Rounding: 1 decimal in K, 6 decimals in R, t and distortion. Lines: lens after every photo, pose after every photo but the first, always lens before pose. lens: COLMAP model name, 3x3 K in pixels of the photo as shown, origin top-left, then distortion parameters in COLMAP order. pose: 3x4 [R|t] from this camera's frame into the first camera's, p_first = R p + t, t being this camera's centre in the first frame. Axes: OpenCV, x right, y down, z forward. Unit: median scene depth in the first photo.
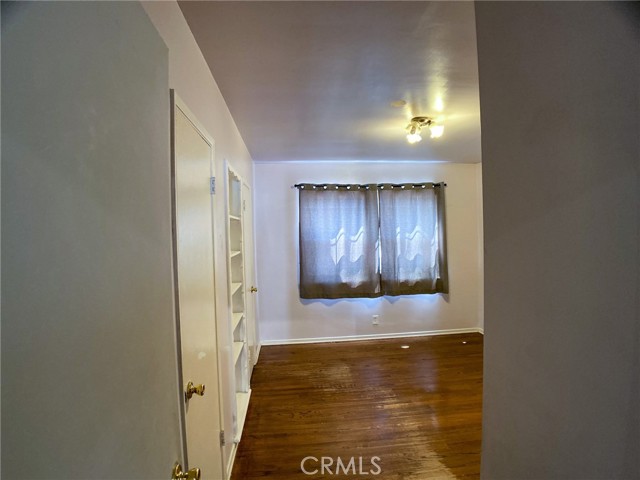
lens RADIAL K [[352.6, 0, 323.1], [0, 352.6, 236.2], [0, 0, 1]] dist [-0.066836, 0.003371]
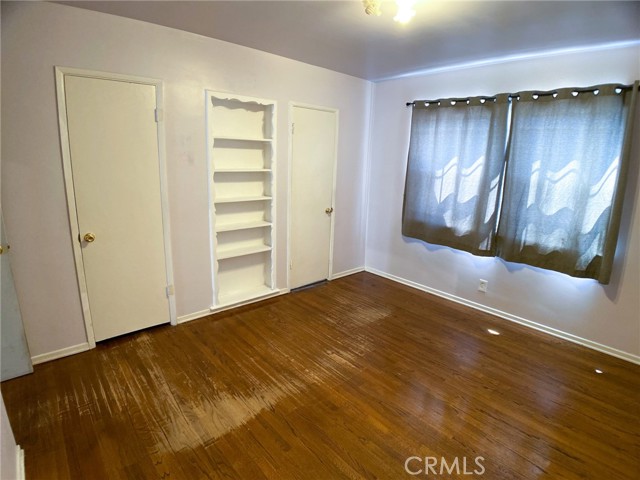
lens RADIAL K [[352.6, 0, 323.1], [0, 352.6, 236.2], [0, 0, 1]] dist [-0.066836, 0.003371]
pose [[0.559996, 0.219049, -0.799013, 0.540502], [-0.065726, 0.973121, 0.220716, -0.004018], [0.825884, -0.071084, 0.559341, 0.323952]]
